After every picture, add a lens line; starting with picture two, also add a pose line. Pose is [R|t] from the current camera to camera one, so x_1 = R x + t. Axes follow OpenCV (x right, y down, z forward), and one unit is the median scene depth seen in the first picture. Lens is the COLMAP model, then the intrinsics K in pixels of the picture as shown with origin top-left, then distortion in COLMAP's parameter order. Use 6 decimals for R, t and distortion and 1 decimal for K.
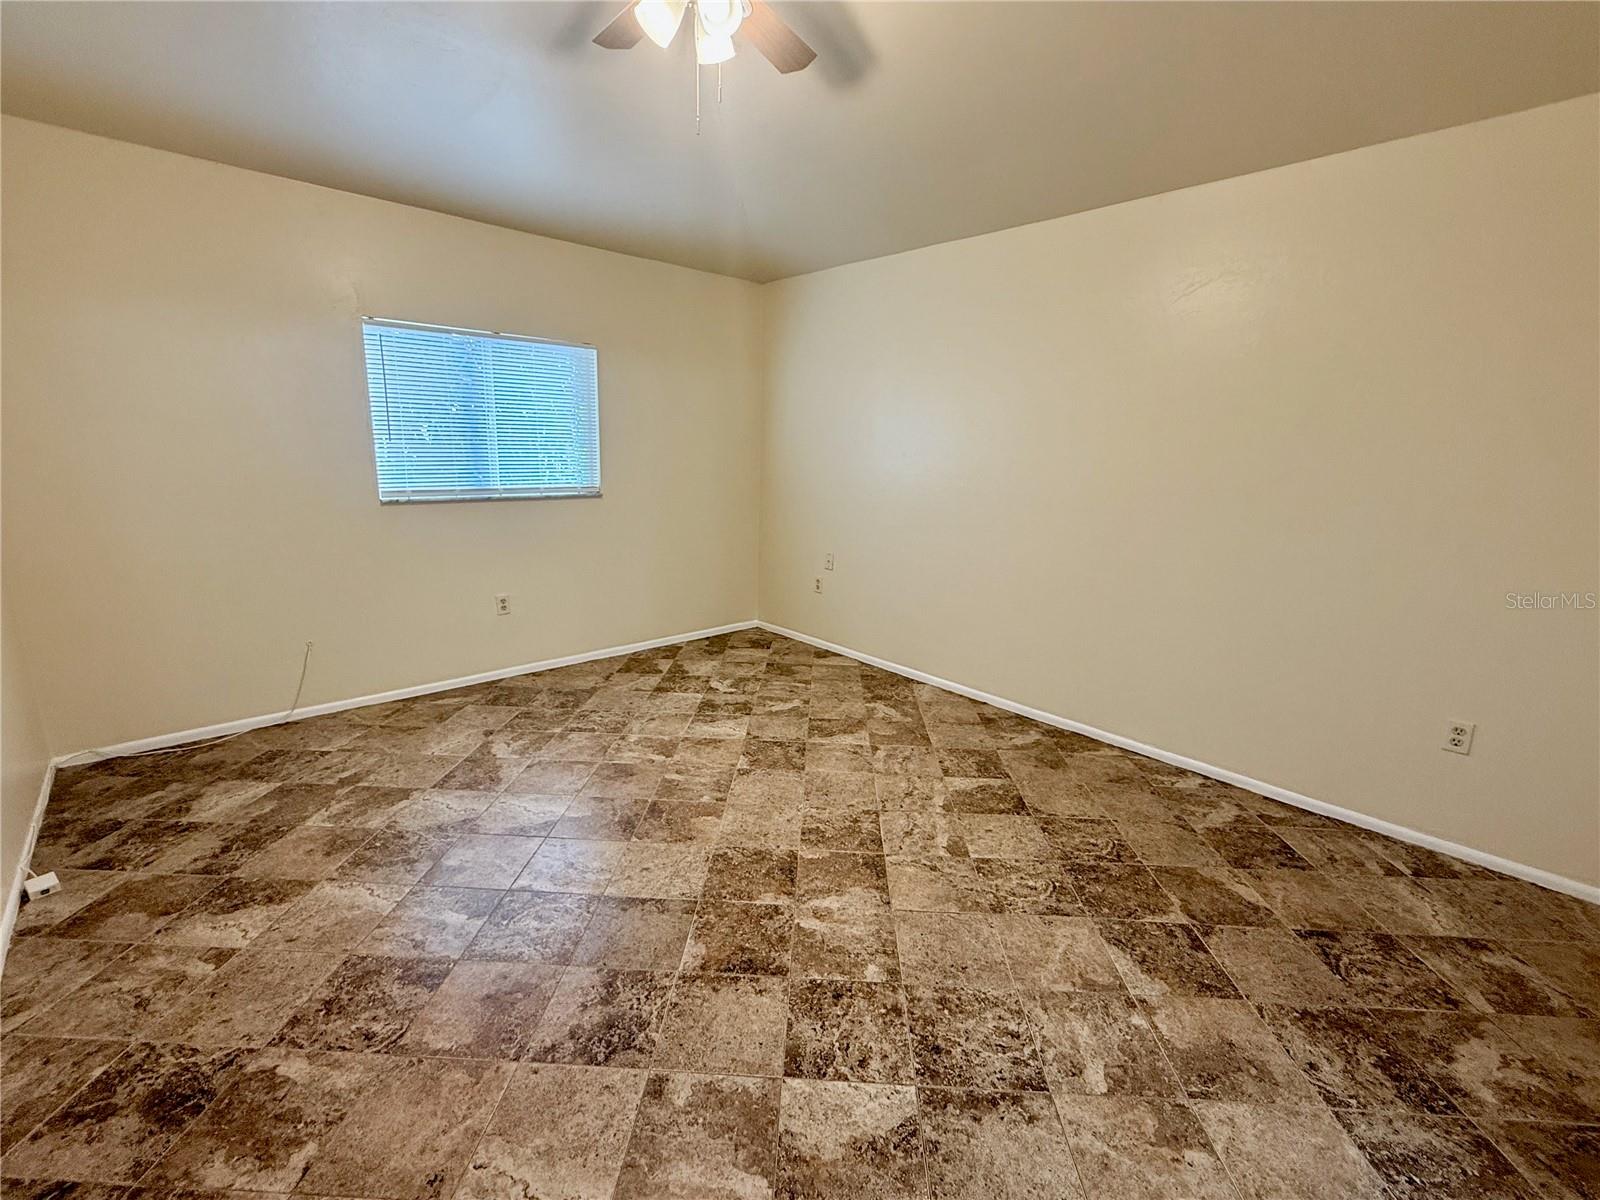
lens RADIAL K [[690.8, 0, 801.0], [0, 690.8, 598.0], [0, 0, 1]] dist [0.002456, -0.000800]
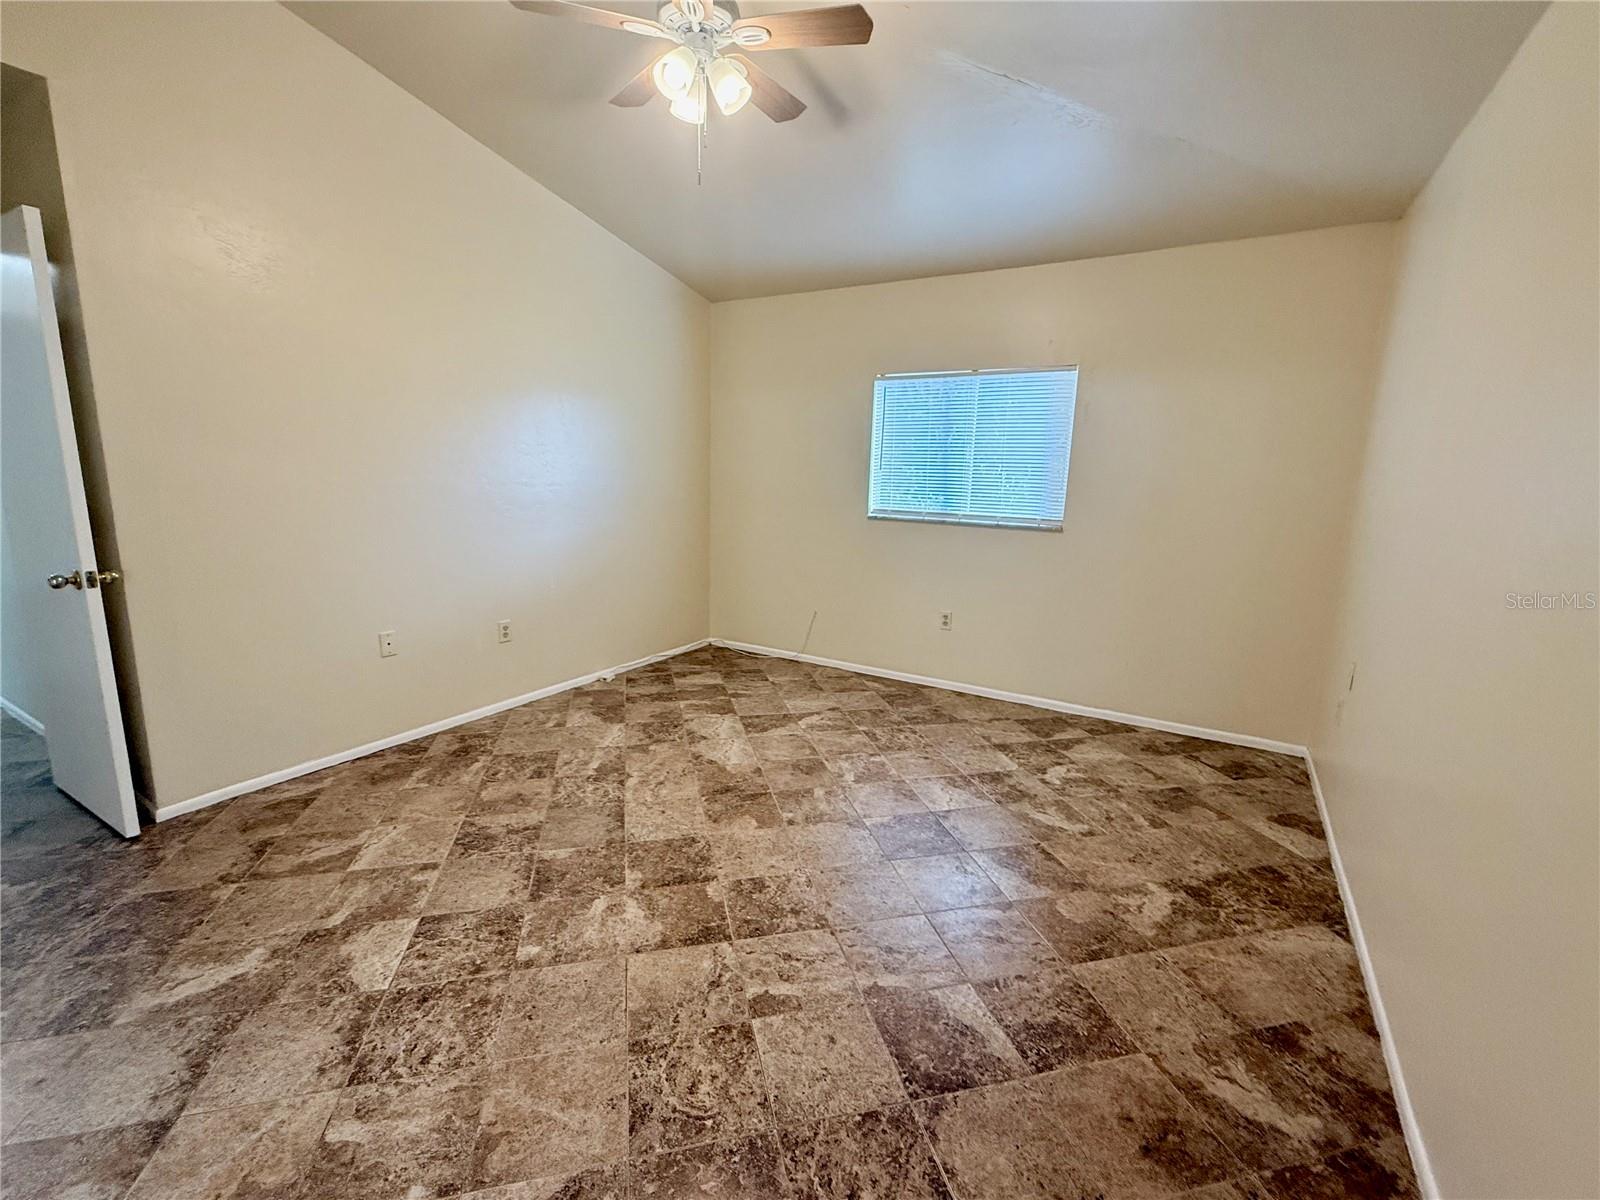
lens RADIAL K [[690.8, 0, 801.6], [0, 690.8, 602.5], [0, 0, 1]] dist [0.002456, -0.000800]
pose [[0.283178, 0.167019, -0.944412, 0.764932], [-0.228510, 0.968110, 0.102692, -0.113101], [0.931447, 0.186727, 0.312313, 0.659311]]
